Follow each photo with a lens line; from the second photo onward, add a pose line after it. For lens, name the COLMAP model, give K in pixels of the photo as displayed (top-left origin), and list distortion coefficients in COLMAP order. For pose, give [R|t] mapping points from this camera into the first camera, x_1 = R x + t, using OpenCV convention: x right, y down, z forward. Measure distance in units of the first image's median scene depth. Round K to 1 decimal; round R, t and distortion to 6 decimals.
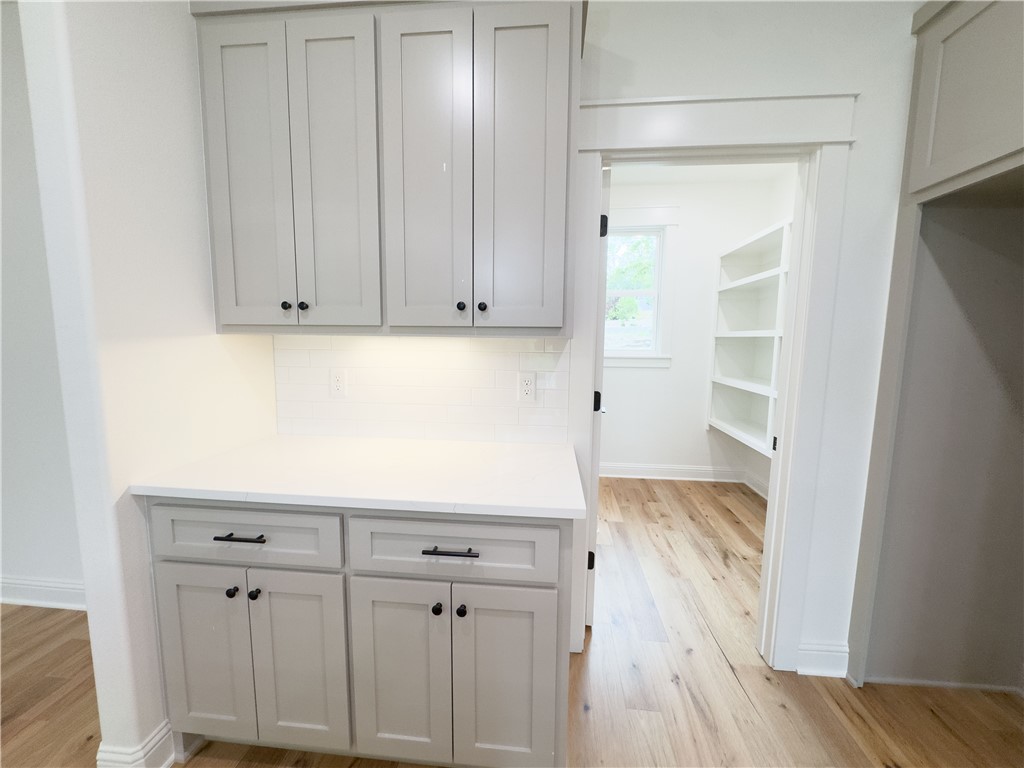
lens RADIAL K [[415.3, 0, 511.8], [0, 415.3, 389.5], [0, 0, 1]] dist [-0.004437, 0.001031]
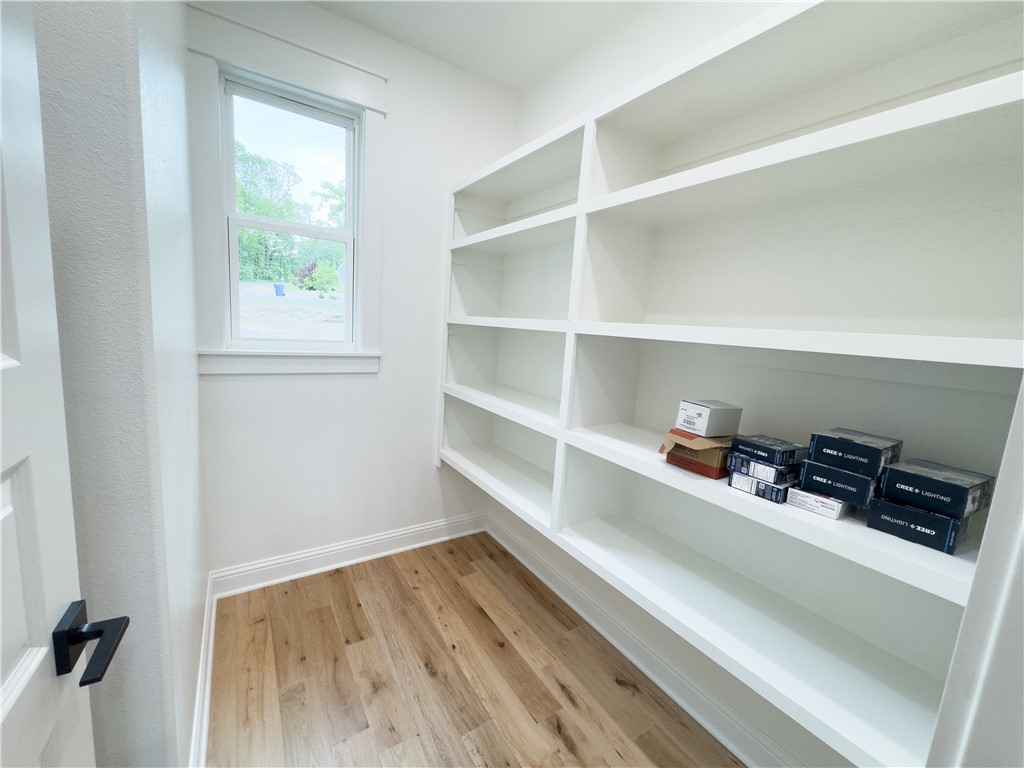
lens RADIAL K [[415.3, 0, 512.8], [0, 415.3, 385.9], [0, 0, 1]] dist [-0.004437, 0.001031]
pose [[0.773487, -0.046926, 0.632073, 0.171952], [0.015501, 0.998358, 0.055151, -0.067307], [-0.633623, -0.032861, 0.772944, 0.465965]]
